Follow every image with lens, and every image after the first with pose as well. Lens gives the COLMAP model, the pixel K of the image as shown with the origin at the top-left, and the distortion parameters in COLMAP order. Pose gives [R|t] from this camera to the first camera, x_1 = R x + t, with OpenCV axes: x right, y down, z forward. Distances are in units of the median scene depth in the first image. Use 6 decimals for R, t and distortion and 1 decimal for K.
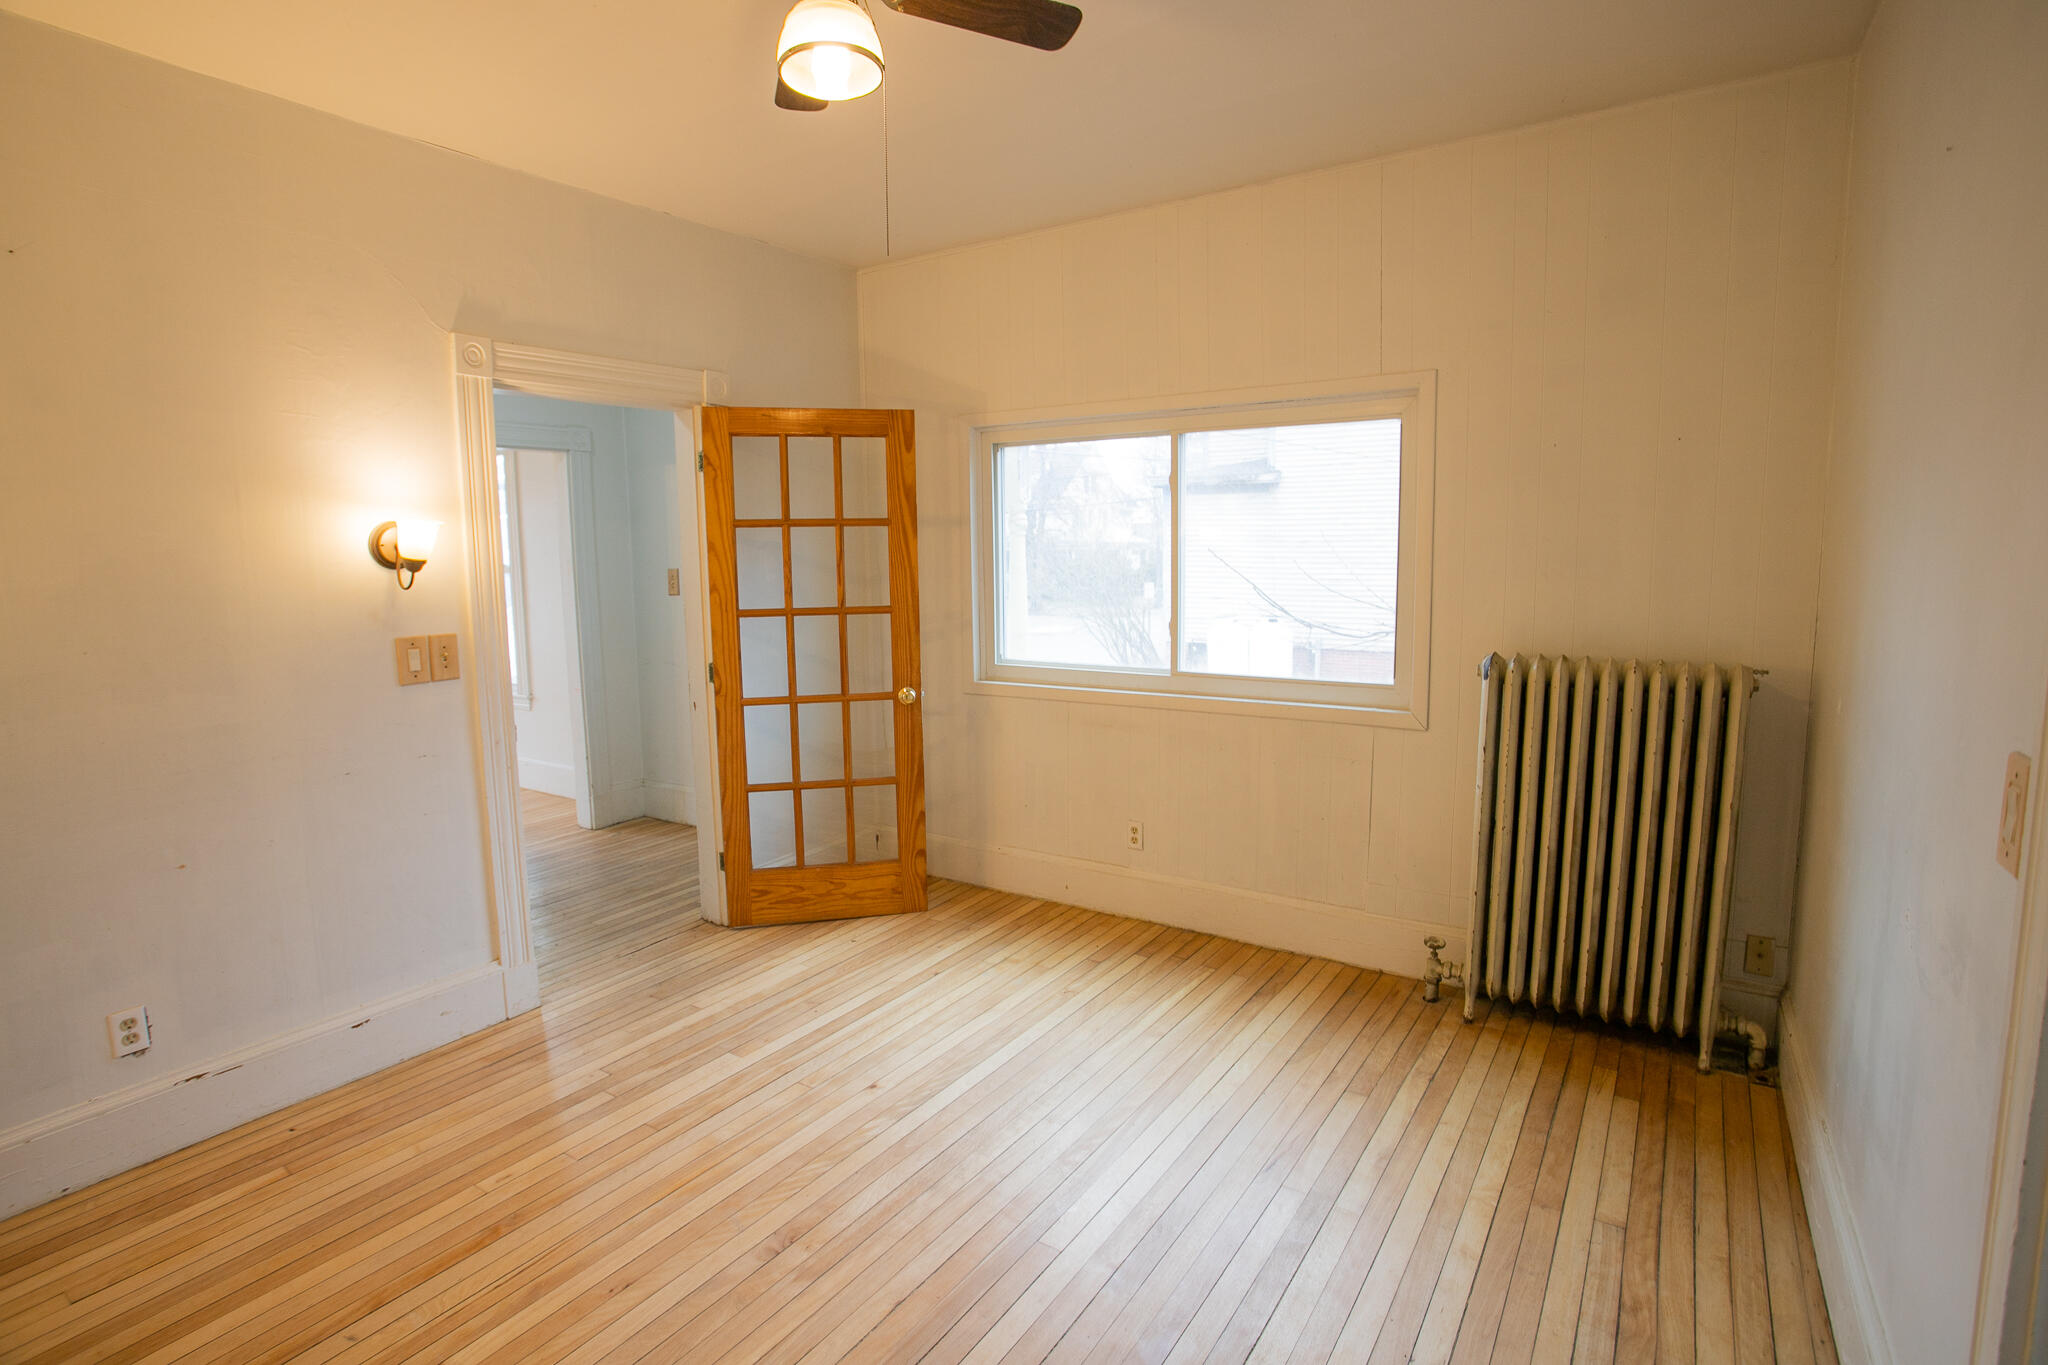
lens RADIAL K [[998.7, 0, 1023.0], [0, 998.7, 679.2], [0, 0, 1]] dist [-0.069366, 0.028717]
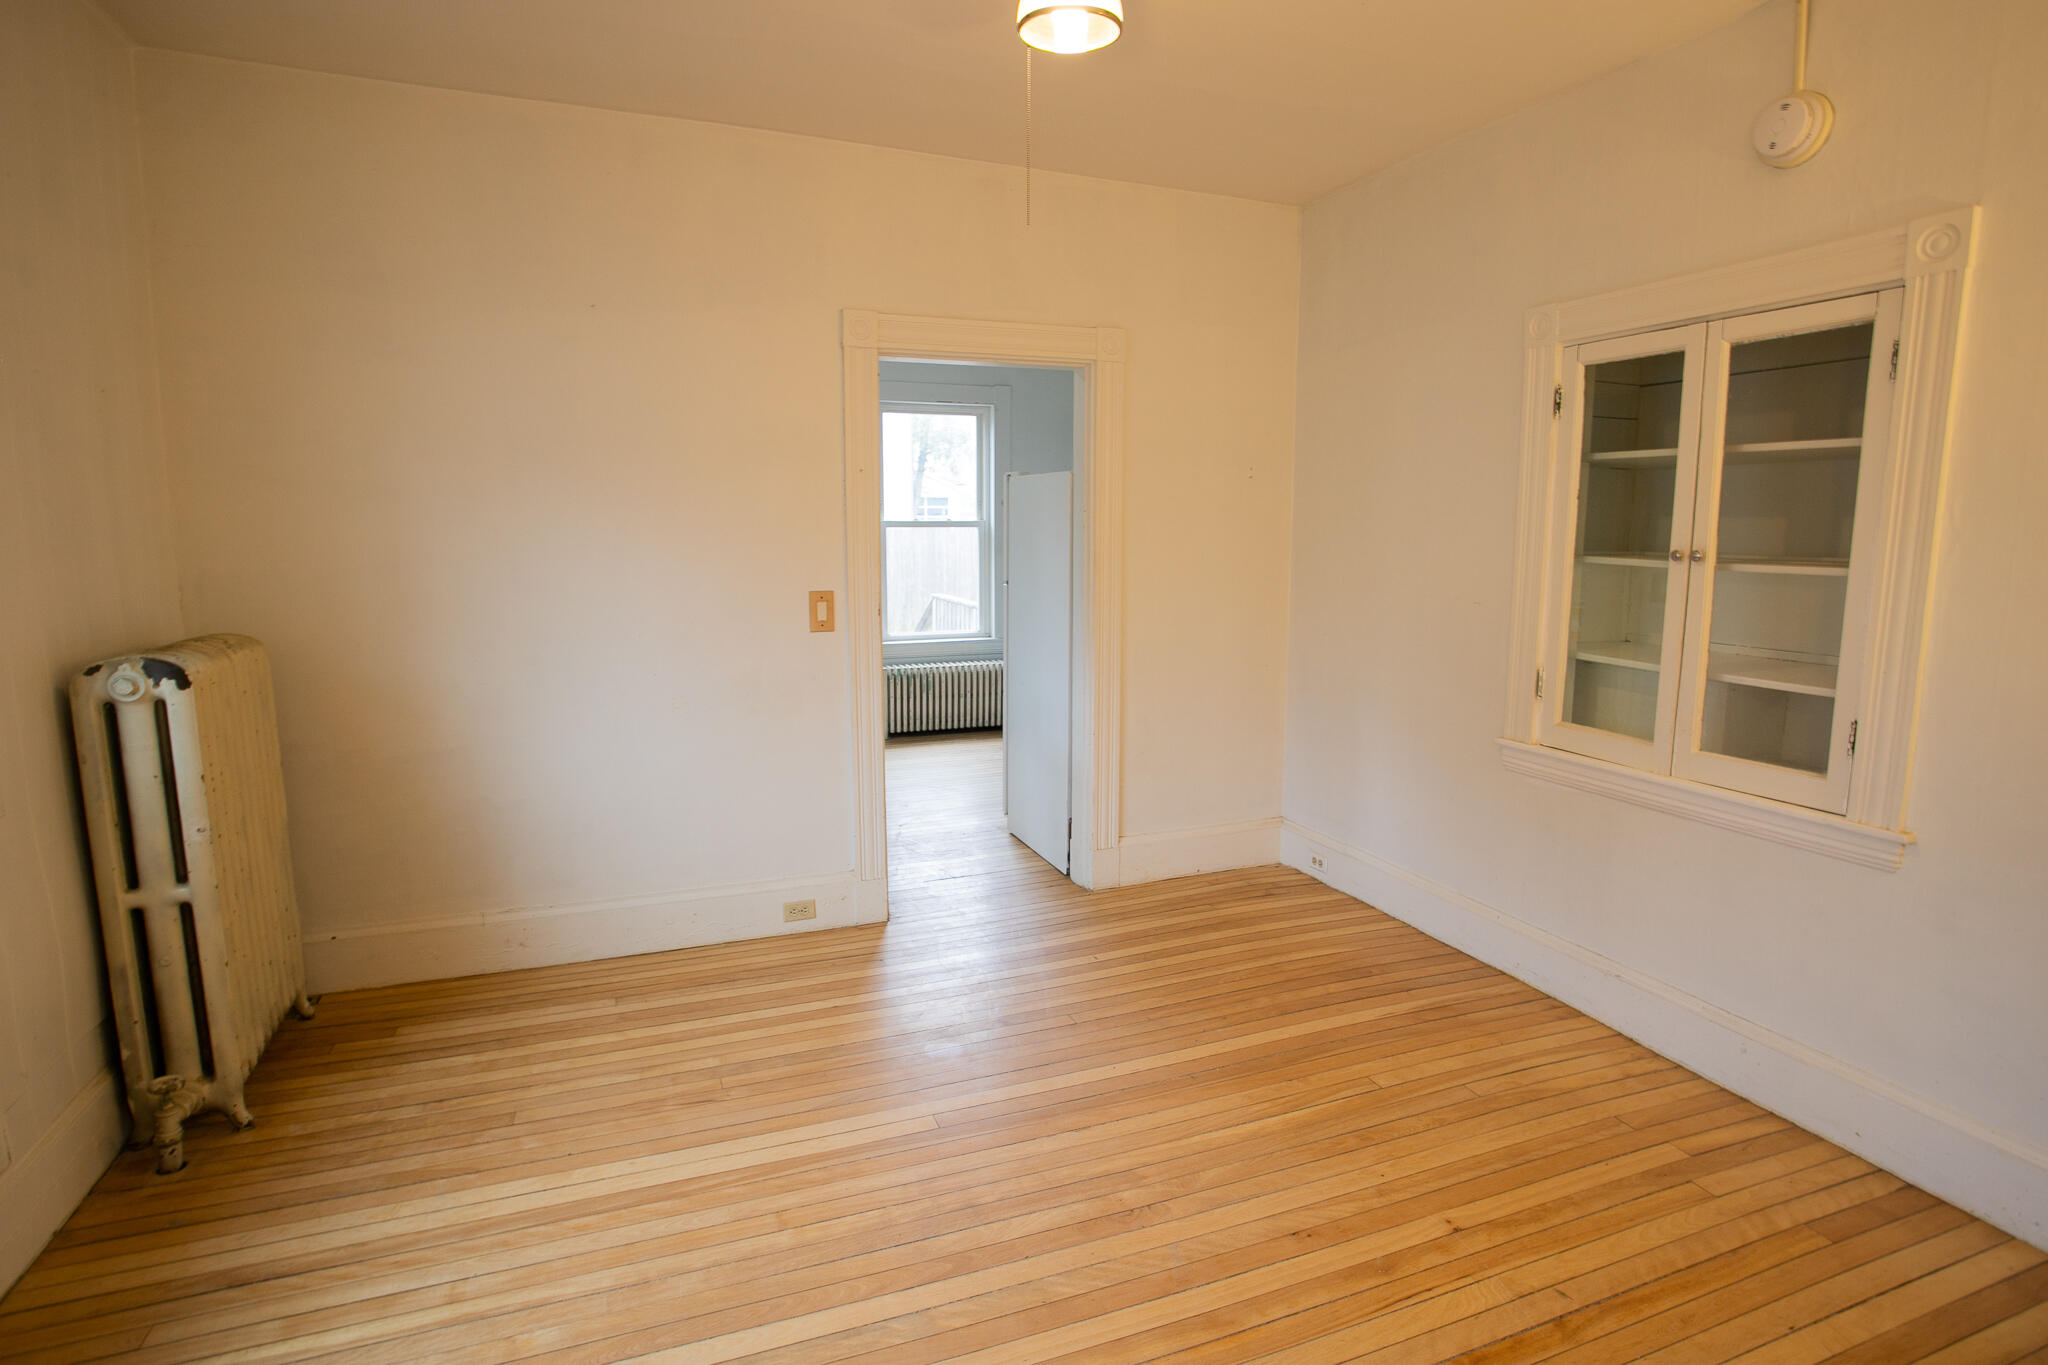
lens RADIAL K [[1050.8, 0, 1026.6], [0, 1050.8, 691.7], [0, 0, 1]] dist [-0.057362, 0.017684]
pose [[-0.822689, -0.076587, 0.563310, -0.486461], [0.077415, 0.966561, 0.244473, -0.133472], [-0.563197, 0.244734, -0.789250, 1.225061]]
